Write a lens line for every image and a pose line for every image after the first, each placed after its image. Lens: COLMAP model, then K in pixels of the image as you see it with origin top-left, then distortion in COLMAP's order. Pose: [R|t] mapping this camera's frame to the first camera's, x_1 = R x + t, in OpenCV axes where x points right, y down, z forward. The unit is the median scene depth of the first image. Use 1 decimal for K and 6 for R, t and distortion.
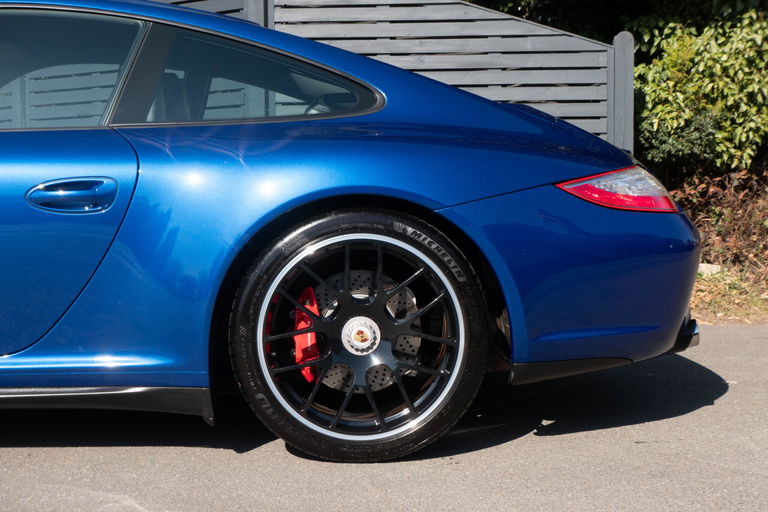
lens RADIAL K [[1171.3, 0, 385.8], [0, 1171.3, 239.6], [0, 0, 1]] dist [-0.022067, 0.000000]
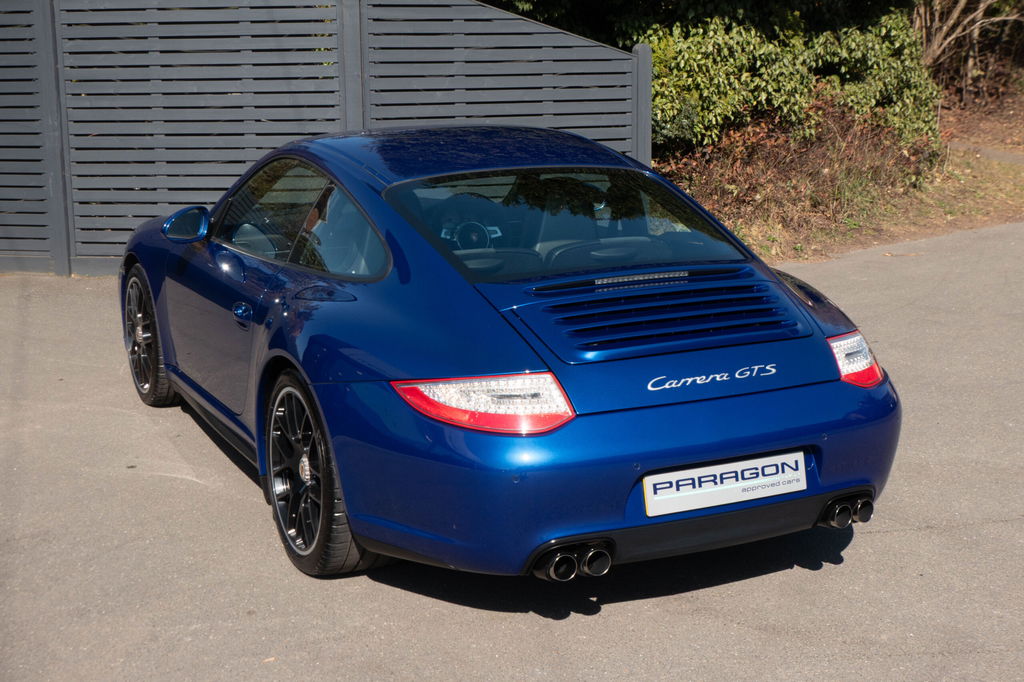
lens RADIAL K [[1561.7, 0, 522.1], [0, 1561.7, 328.0], [0, 0, 1]] dist [-0.022067, 0.000000]
pose [[0.898765, -0.088803, 0.429343, -0.631389], [0.021570, 0.987043, 0.159002, -0.139254], [-0.437899, -0.133644, 0.889035, -0.451658]]
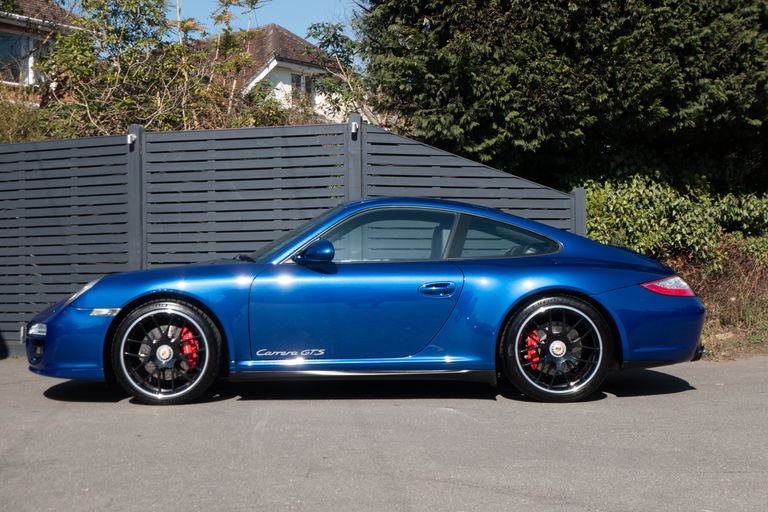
lens RADIAL K [[1171.3, 0, 380.0], [0, 1171.3, 225.6], [0, 0, 1]] dist [-0.022067, 0.000000]
pose [[0.947869, 0.012541, 0.318413, -0.557880], [0.015251, 0.996295, -0.084642, 0.009662], [-0.318295, 0.085085, 0.944166, -0.435966]]
